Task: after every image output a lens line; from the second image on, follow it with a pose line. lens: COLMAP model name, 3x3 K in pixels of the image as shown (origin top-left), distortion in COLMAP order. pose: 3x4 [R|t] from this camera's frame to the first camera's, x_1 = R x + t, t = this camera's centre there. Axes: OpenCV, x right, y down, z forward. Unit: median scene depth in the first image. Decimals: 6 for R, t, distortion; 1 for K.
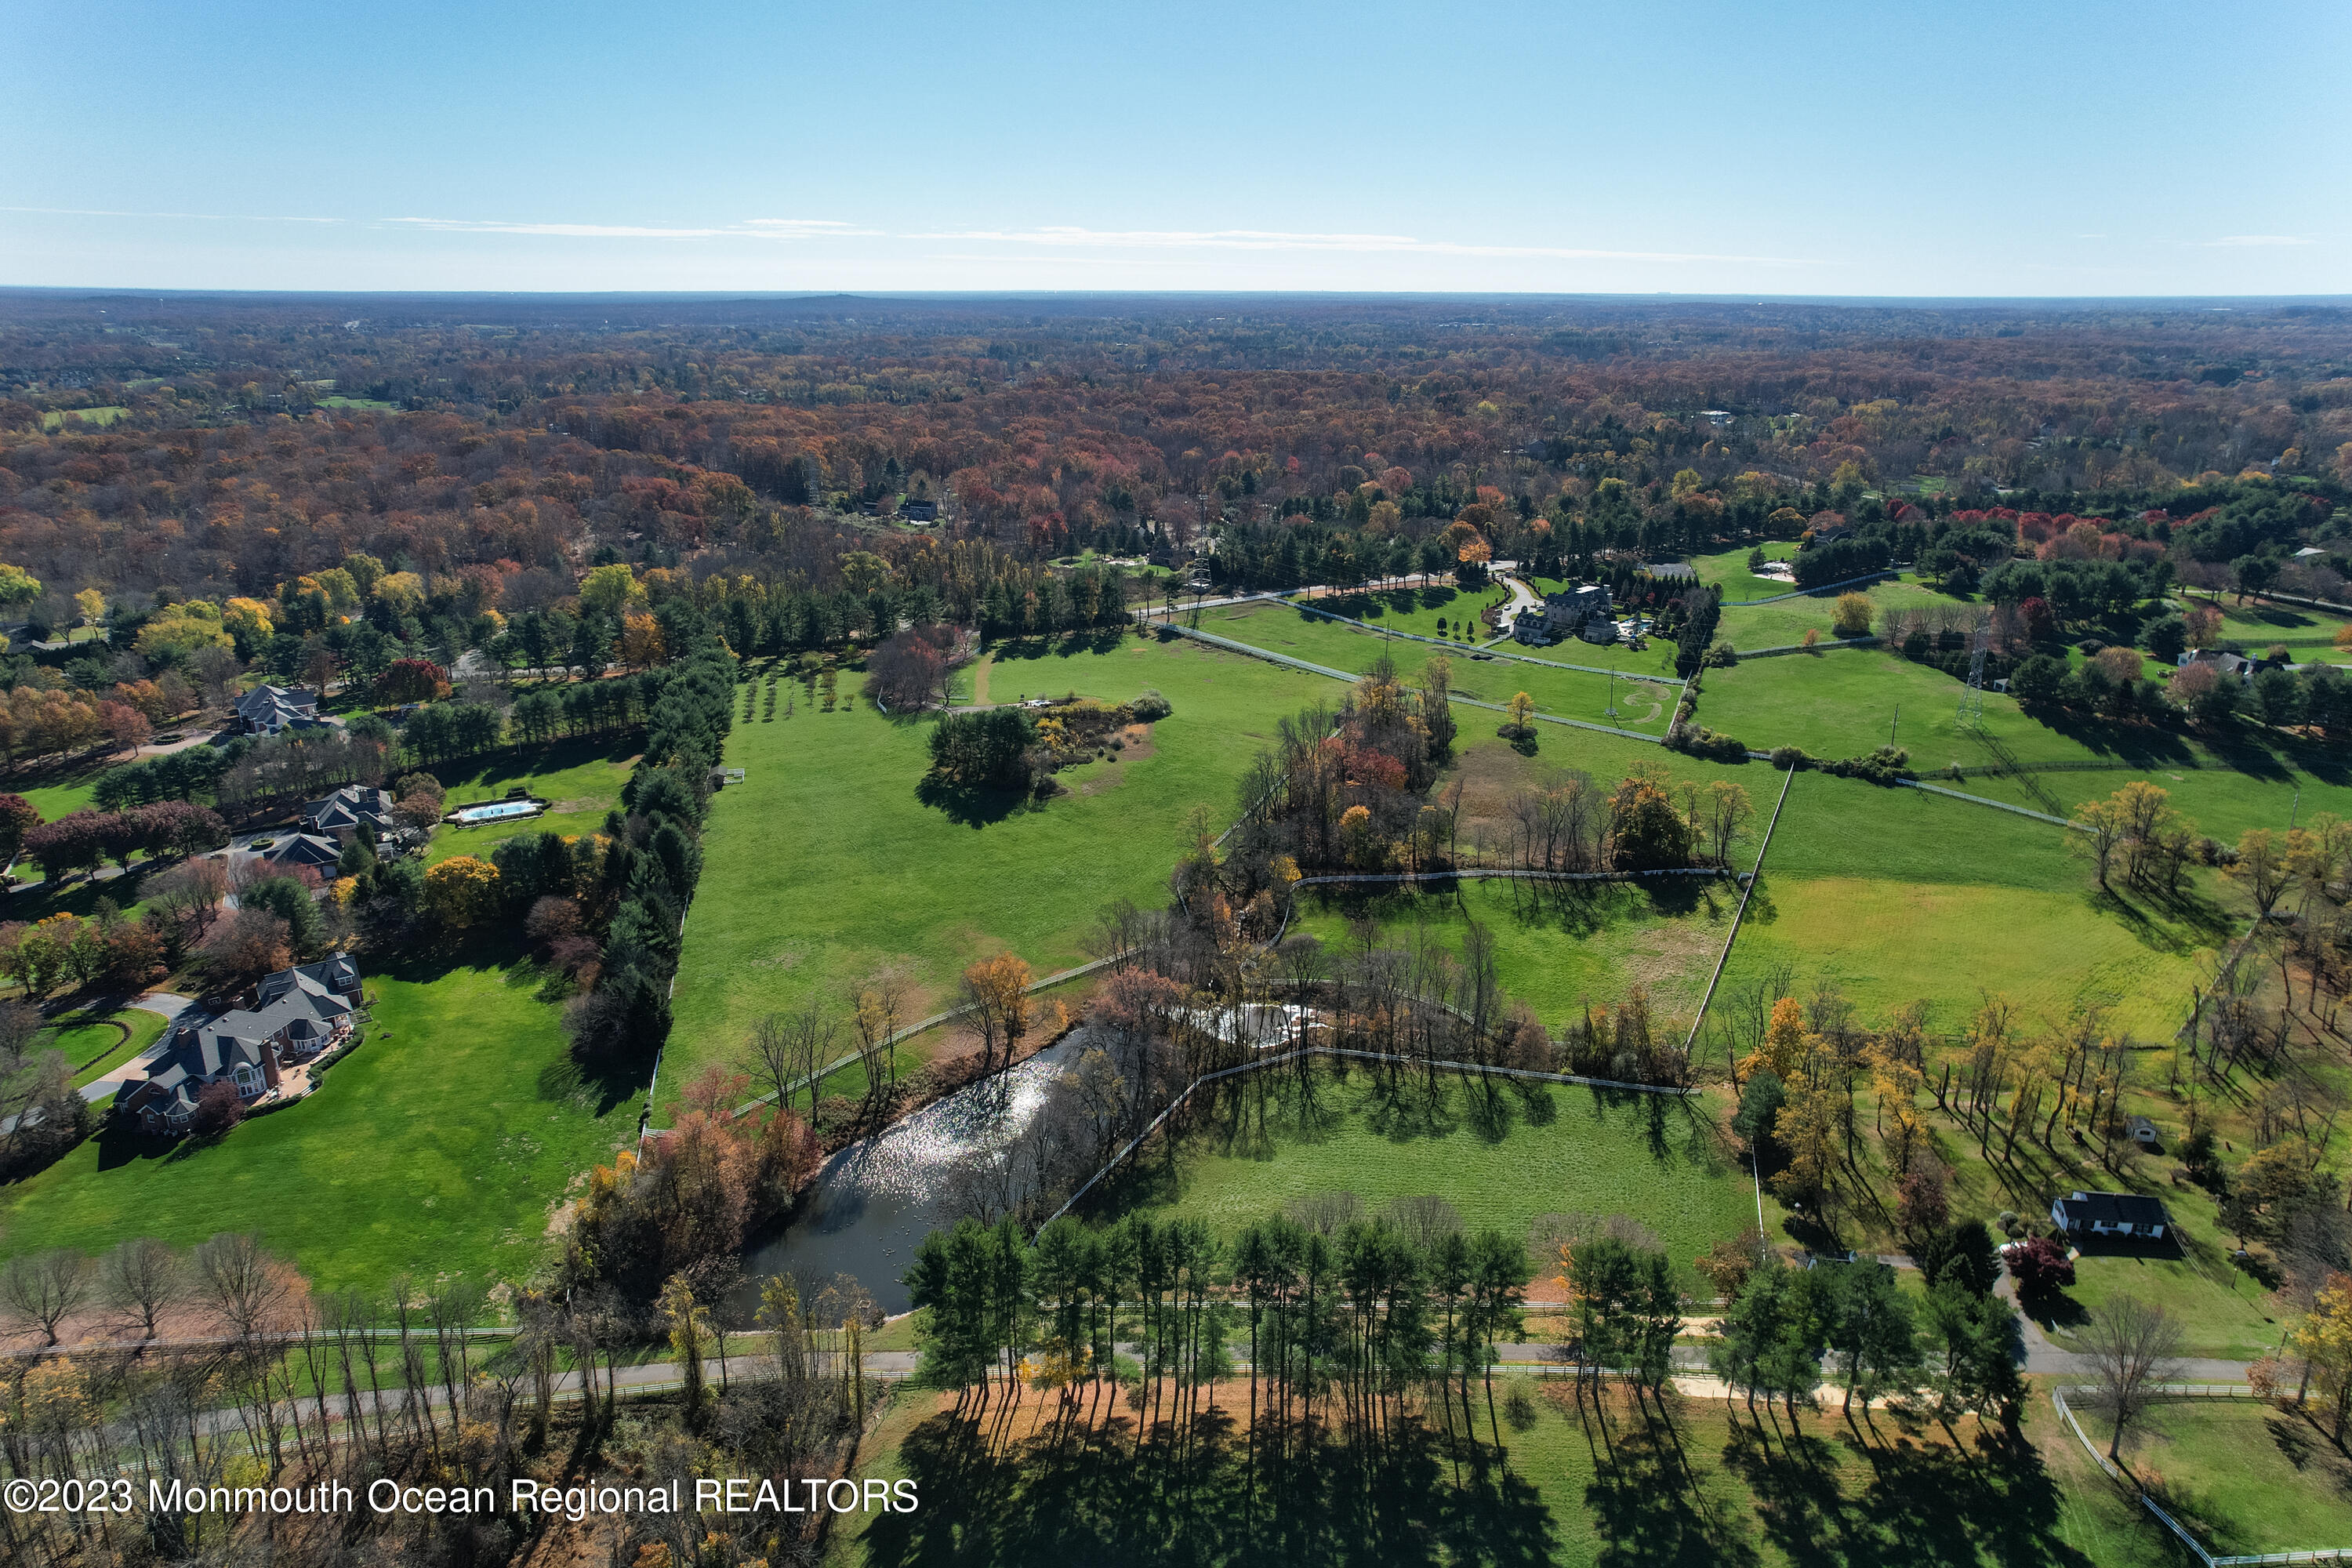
lens RADIAL K [[1489.4, 0, 1184.8], [0, 1489.4, 771.1], [0, 0, 1]] dist [-0.049135, 0.069935]
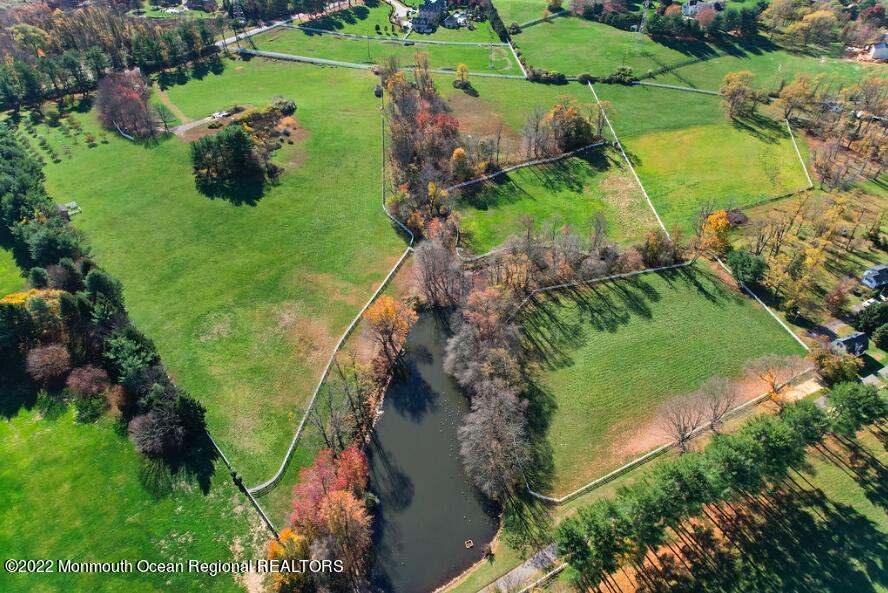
lens RADIAL K [[562.3, 0, 447.3], [0, 562.3, 291.6], [0, 0, 1]] dist [-0.049135, 0.069935]
pose [[0.869602, -0.319542, 0.376412, -0.214511], [0.155363, 0.900707, 0.405697, -0.099368], [-0.468674, -0.294314, 0.832901, 0.299309]]
